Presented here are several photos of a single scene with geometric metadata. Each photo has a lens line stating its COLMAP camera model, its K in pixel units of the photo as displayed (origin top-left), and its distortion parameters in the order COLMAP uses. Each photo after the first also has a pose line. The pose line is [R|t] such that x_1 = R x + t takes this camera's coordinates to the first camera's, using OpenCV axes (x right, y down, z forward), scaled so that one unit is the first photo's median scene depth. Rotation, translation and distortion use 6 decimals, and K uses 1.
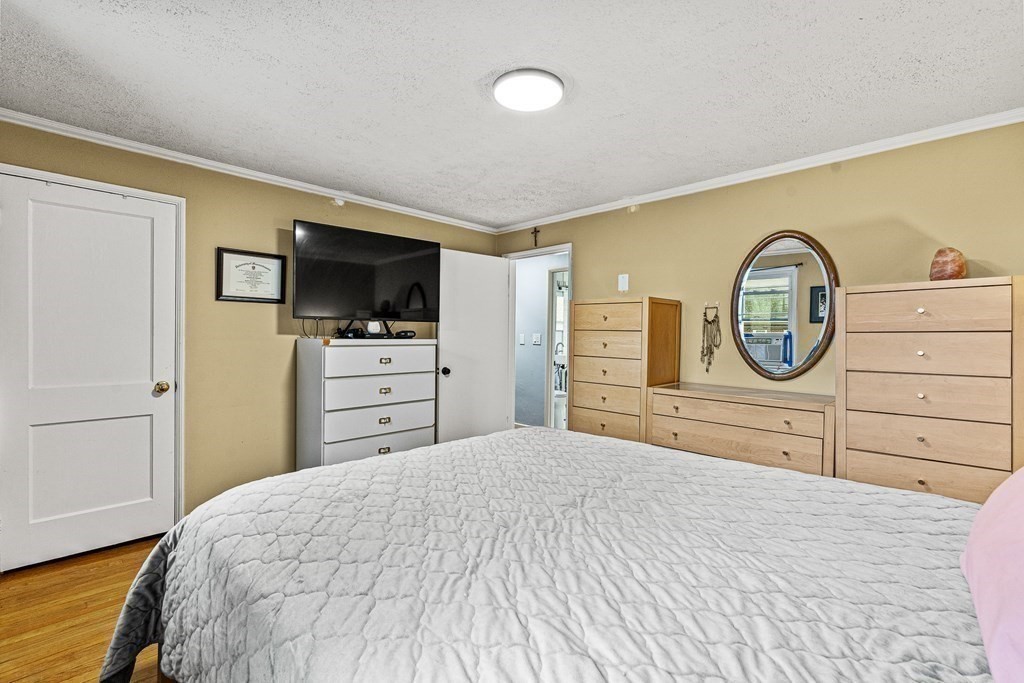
lens RADIAL K [[455.7, 0, 512.0], [0, 455.7, 341.5], [0, 0, 1]] dist [-0.001370, -0.000384]
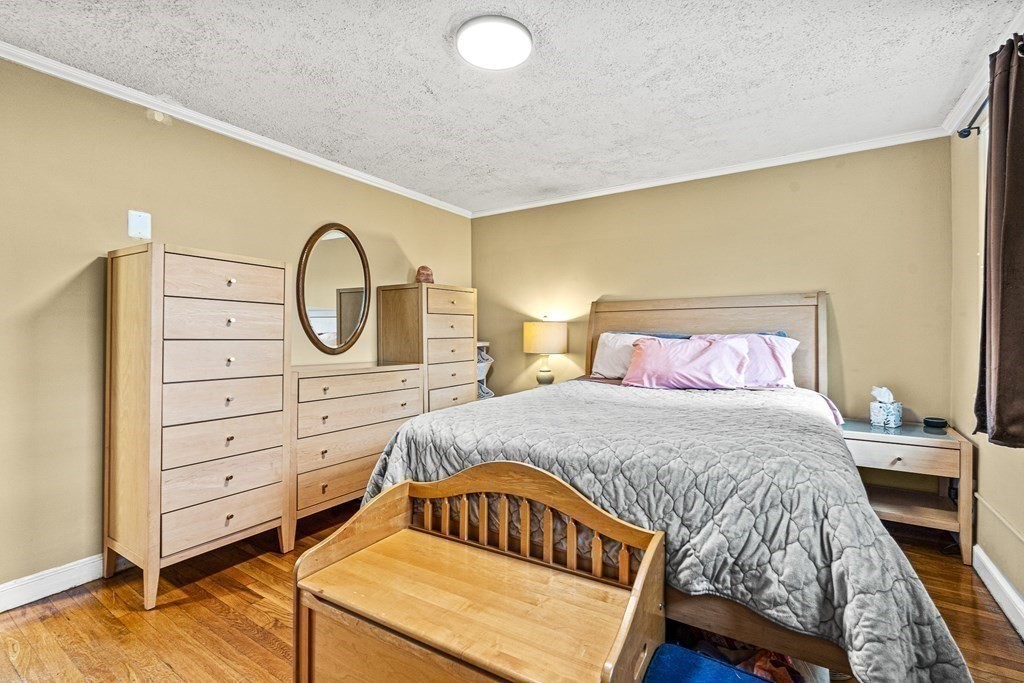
lens RADIAL K [[456.1, 0, 516.7], [0, 456.1, 334.4], [0, 0, 1]] dist [-0.004507, -0.000518]
pose [[-0.230113, -0.012307, 0.973086, -0.611322], [0.014519, 0.999765, 0.016078, 0.023405], [-0.973056, 0.017828, -0.229881, 0.810468]]
